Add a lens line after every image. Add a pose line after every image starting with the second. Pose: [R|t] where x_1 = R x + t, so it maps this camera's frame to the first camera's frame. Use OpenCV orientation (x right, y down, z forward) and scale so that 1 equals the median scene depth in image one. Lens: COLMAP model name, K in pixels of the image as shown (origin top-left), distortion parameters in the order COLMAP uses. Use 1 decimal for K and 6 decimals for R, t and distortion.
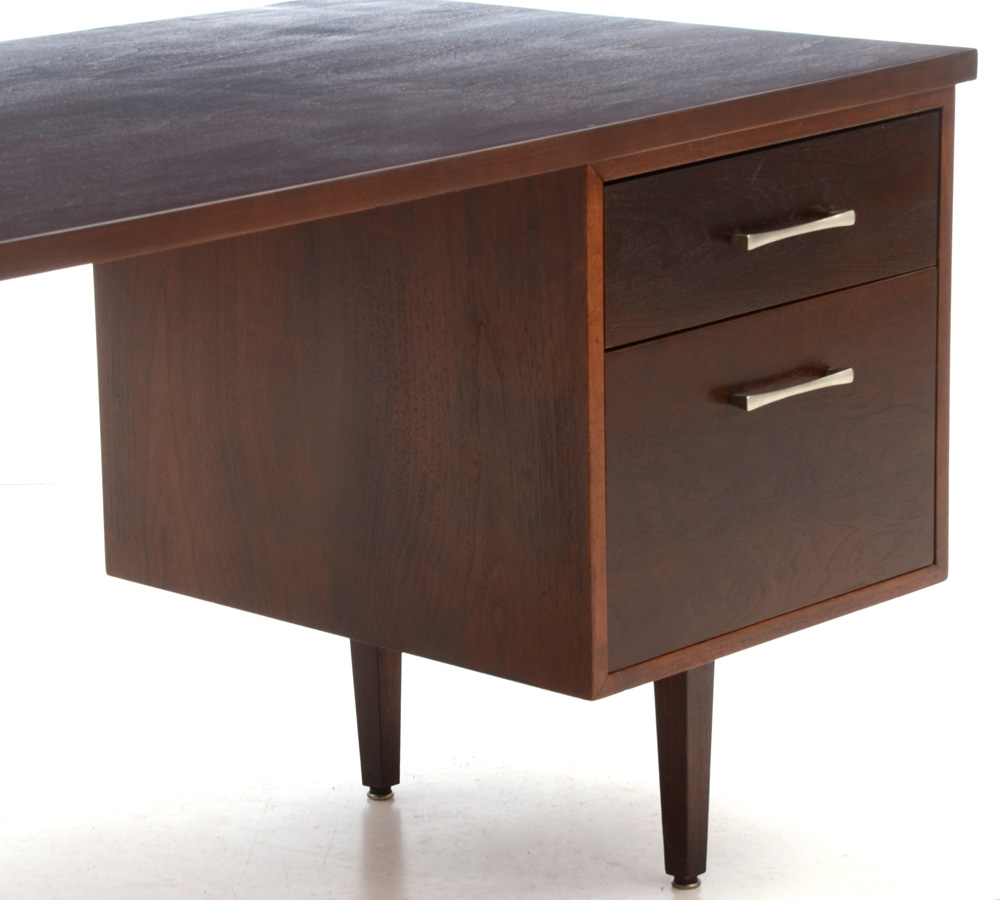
lens RADIAL K [[3830.6, 0, 500.0], [0, 3830.6, 450.0], [0, 0, 1]] dist [0.268102, 3.474619]
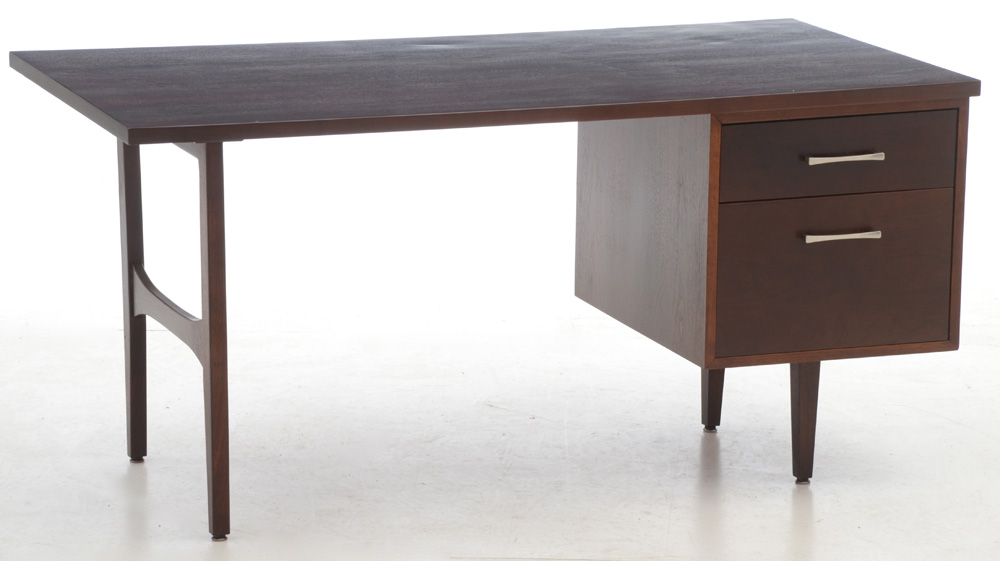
lens RADIAL K [[3826.1, 0, 500.0], [0, 3826.1, 280.5], [0, 0, 1]] dist [1.017043, -0.543499]
pose [[0.897908, 0.124595, -0.422181, 0.753434], [-0.133298, 0.991035, 0.008973, 0.012535], [0.419515, 0.048219, 0.906467, -0.896761]]
